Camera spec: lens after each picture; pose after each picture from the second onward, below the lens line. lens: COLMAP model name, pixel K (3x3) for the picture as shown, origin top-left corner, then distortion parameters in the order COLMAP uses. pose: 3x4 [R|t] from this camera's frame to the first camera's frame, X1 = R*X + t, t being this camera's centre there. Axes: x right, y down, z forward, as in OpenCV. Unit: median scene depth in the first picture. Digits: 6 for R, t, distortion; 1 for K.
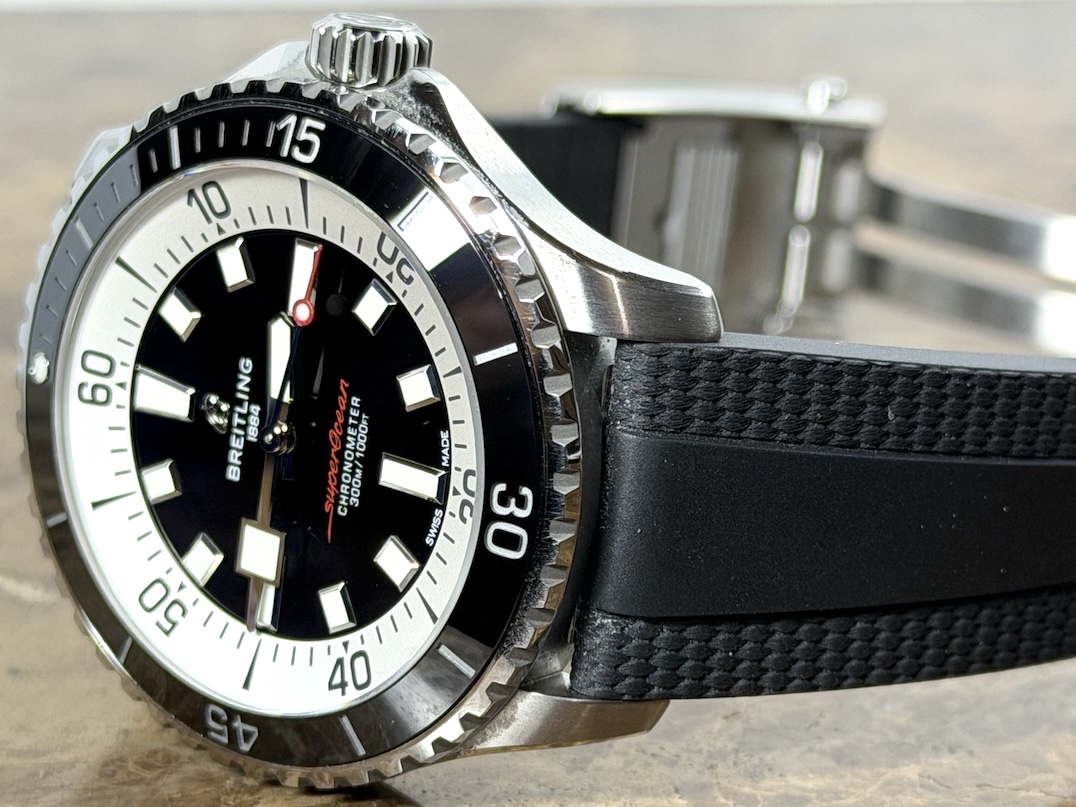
lens RADIAL K [[3248.7, 0, 538.0], [0, 3248.7, 403.5], [0, 0, 1]] dist [0.026816, 7.343355]
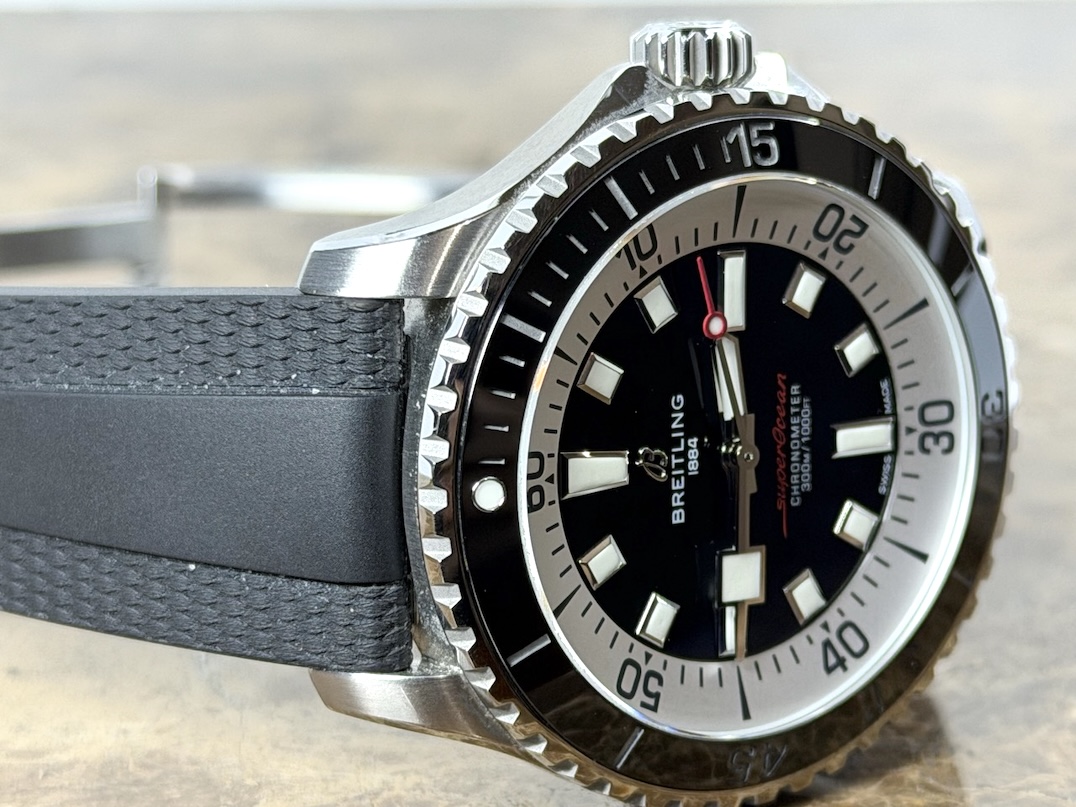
lens RADIAL K [[3248.7, 0, 538.0], [0, 3248.7, 403.5], [0, 0, 1]] dist [0.026816, 7.343355]
pose [[0.362915, -0.279157, 0.889024, -0.976411], [0.284342, 0.941743, 0.179638, -0.199108], [-0.887379, 0.187594, 0.421149, 0.642317]]
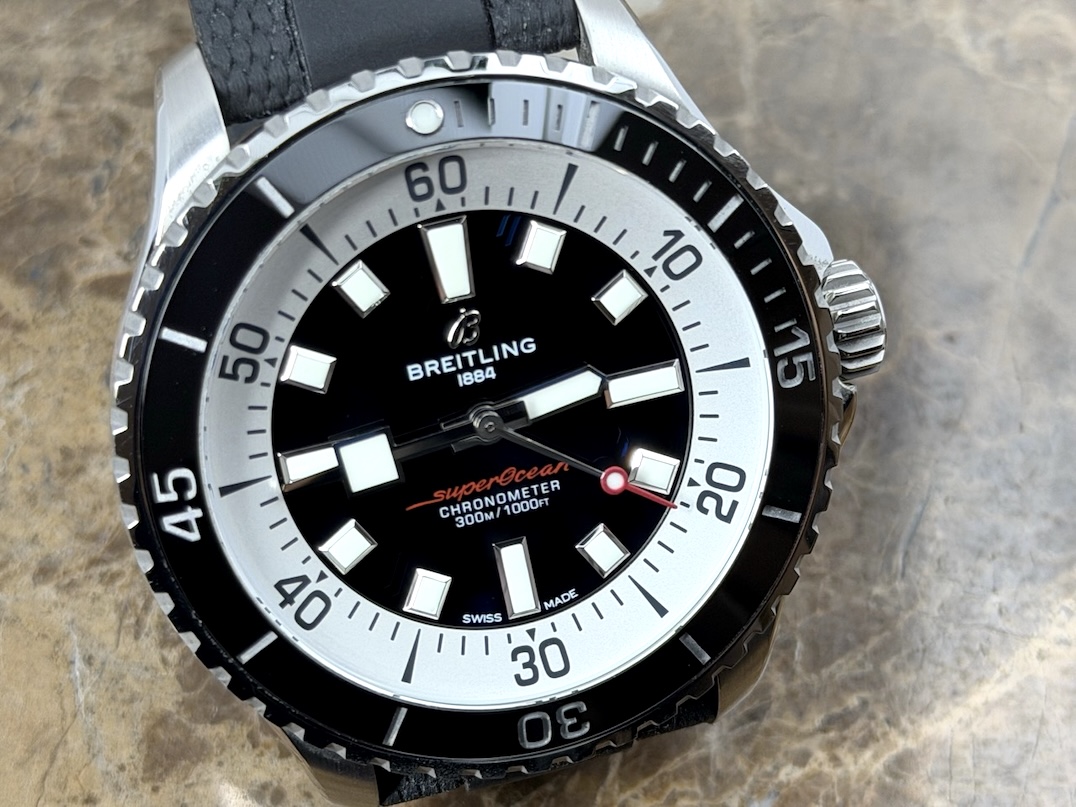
lens RADIAL K [[2597.6, 0, 538.0], [0, 2597.6, 403.5], [0, 0, 1]] dist [0.064066, 0.137454]
pose [[0.176551, 0.630586, 0.755772, -0.671195], [-0.855694, 0.477790, -0.198755, 0.149528], [-0.486433, -0.611619, 0.623943, 0.516551]]
